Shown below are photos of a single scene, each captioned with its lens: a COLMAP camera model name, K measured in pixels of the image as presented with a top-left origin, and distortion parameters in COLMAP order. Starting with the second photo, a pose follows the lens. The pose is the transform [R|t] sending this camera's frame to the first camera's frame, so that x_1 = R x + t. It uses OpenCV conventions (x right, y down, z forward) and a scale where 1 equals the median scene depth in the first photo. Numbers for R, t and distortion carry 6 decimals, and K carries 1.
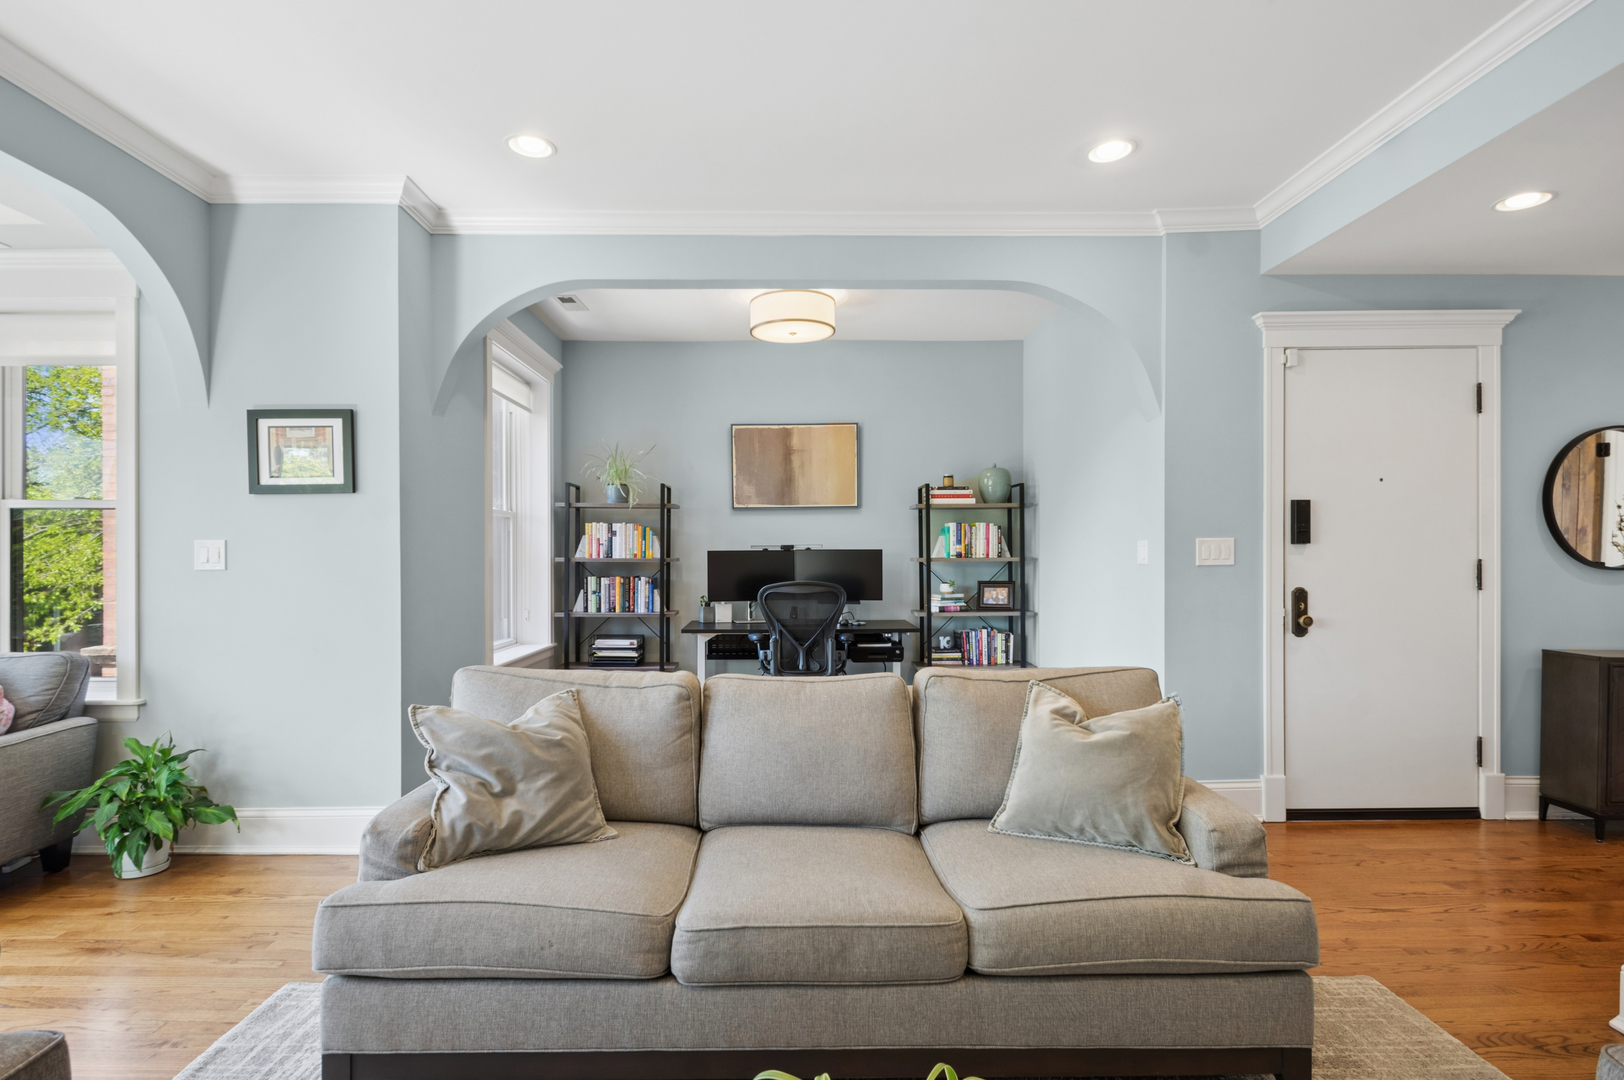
lens RADIAL K [[797.8, 0, 810.1], [0, 797.8, 560.6], [0, 0, 1]] dist [0.011930, -0.002303]
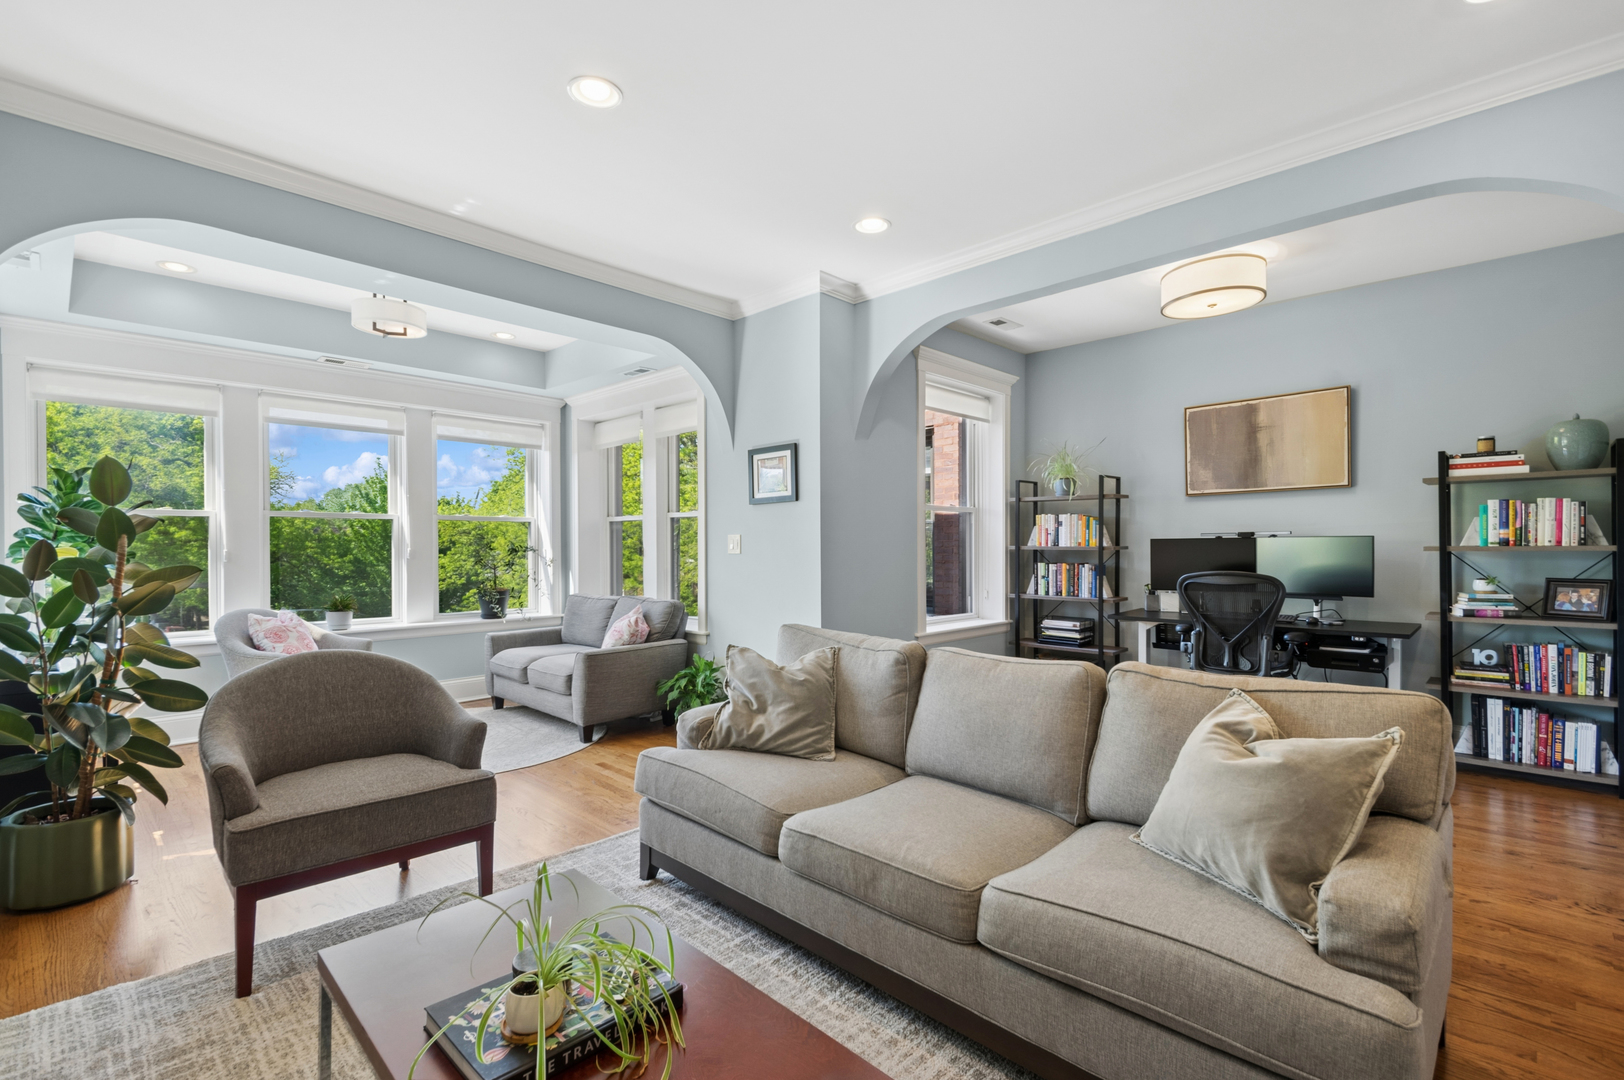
lens RADIAL K [[733.0, 0, 817.6], [0, 733.0, 553.9], [0, 0, 1]] dist [0.023802, -0.008699]
pose [[0.712158, 0.008121, -0.701972, 0.258874], [-0.002676, 0.999957, 0.008853, -0.000890], [0.702014, -0.004427, 0.712150, 0.059378]]
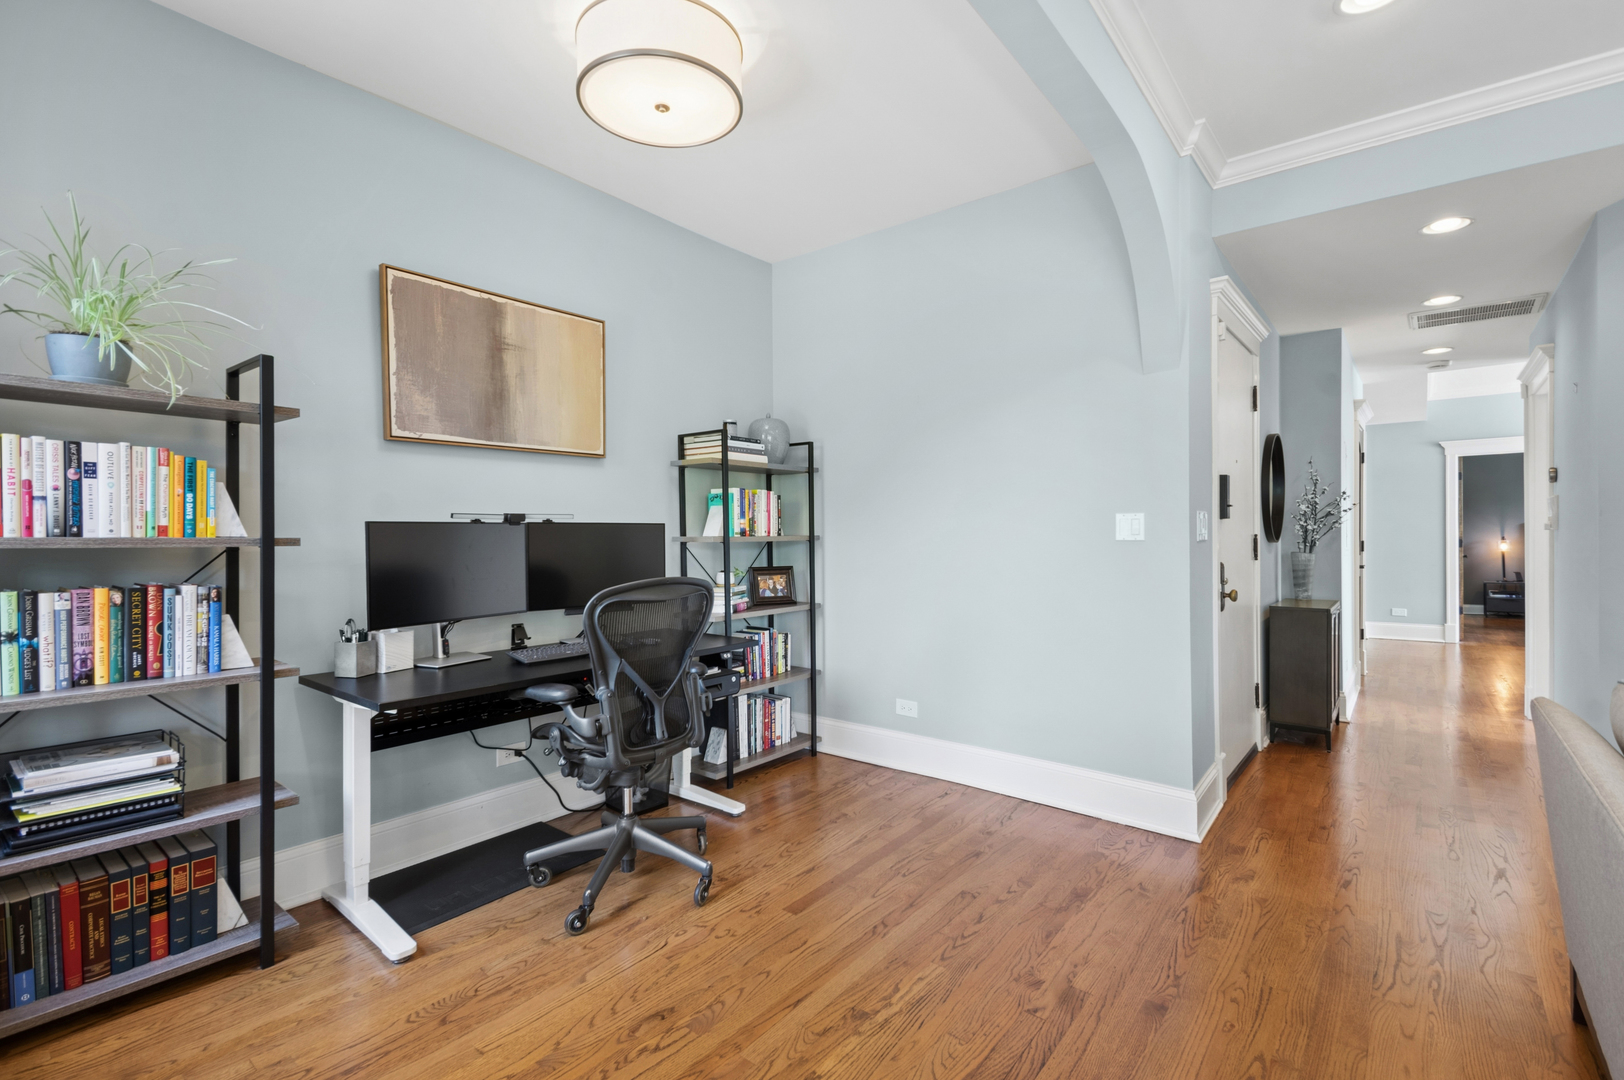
lens RADIAL K [[733.0, 0, 817.7], [0, 733.0, 543.5], [0, 0, 1]] dist [0.023802, -0.008699]
pose [[0.649075, -0.008065, 0.760682, -0.333139], [0.007112, 0.999964, 0.004534, 0.000498], [-0.760691, 0.002467, 0.649109, 0.610331]]
